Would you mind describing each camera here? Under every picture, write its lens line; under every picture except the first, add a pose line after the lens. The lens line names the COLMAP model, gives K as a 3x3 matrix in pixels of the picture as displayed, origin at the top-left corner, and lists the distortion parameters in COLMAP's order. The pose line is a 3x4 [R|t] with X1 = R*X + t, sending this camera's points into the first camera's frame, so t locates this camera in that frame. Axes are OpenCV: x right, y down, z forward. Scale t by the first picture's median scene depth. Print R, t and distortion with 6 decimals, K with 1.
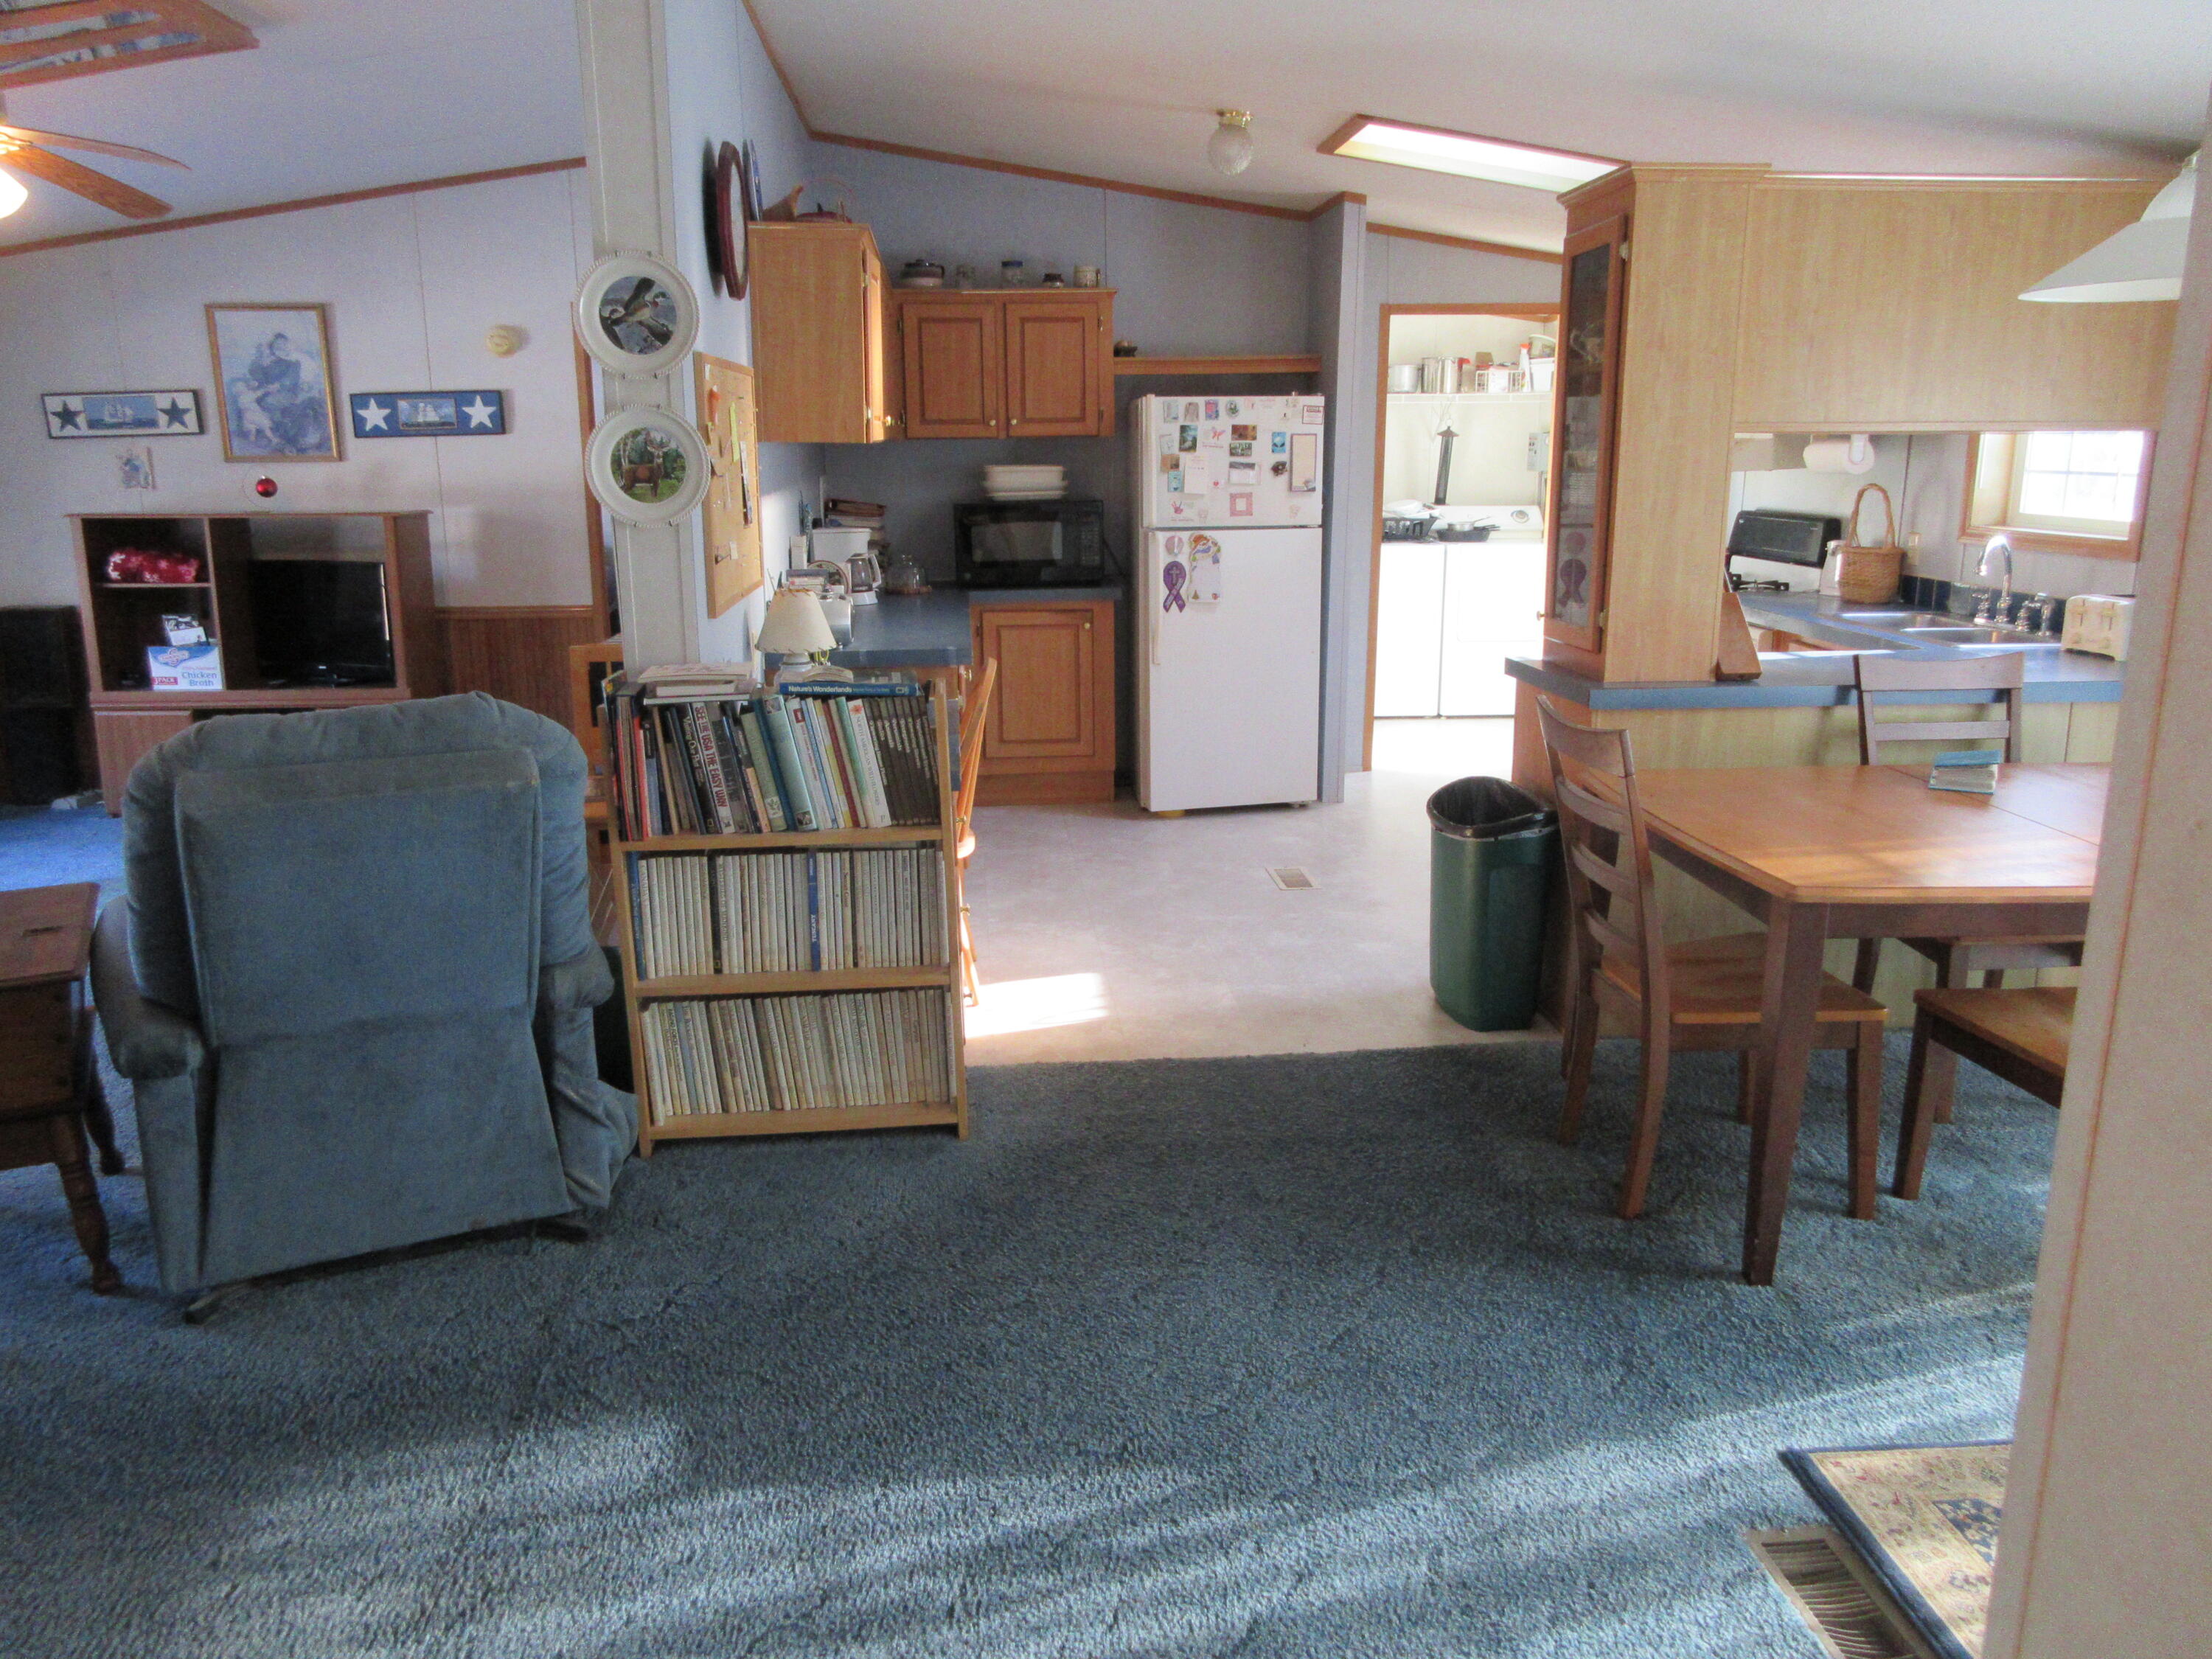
lens RADIAL K [[1646.6, 0, 1103.8], [0, 1646.6, 809.5], [0, 0, 1]] dist [0.003290, -0.004094]
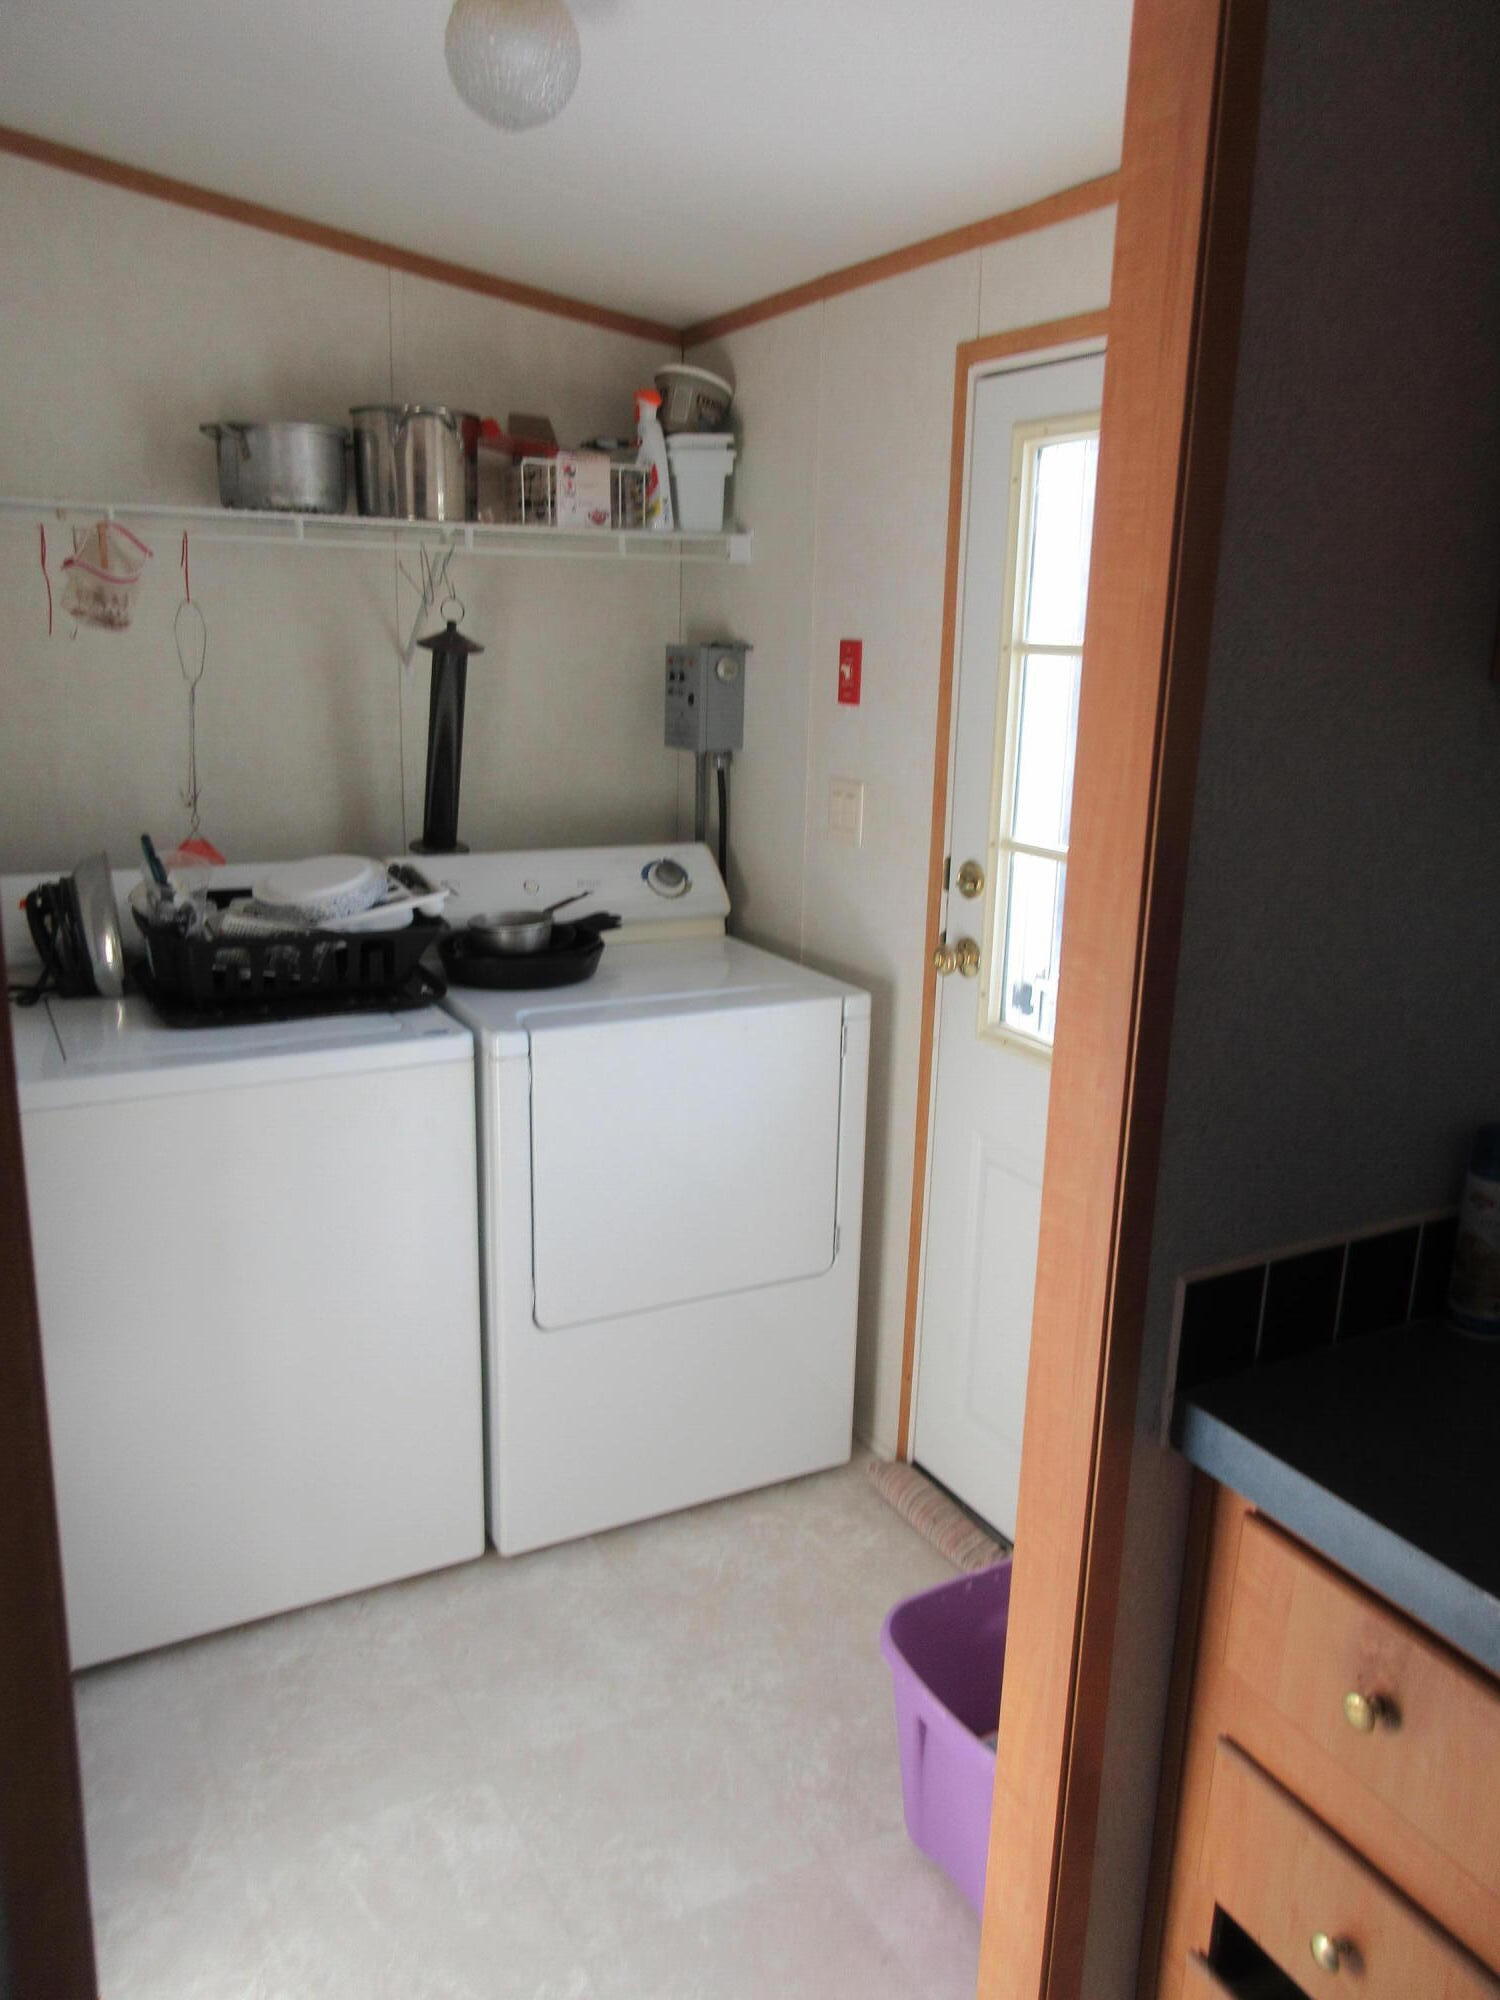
lens RADIAL K [[1488.8, 0, 748.0], [0, 1488.8, 1009.9], [0, 0, 1]] dist [0.003290, -0.004094]
pose [[0.916564, -0.077998, 0.392208, 0.202000], [0.066793, 0.996876, 0.042158, -0.234247], [-0.394271, -0.012443, 0.918910, 1.003883]]
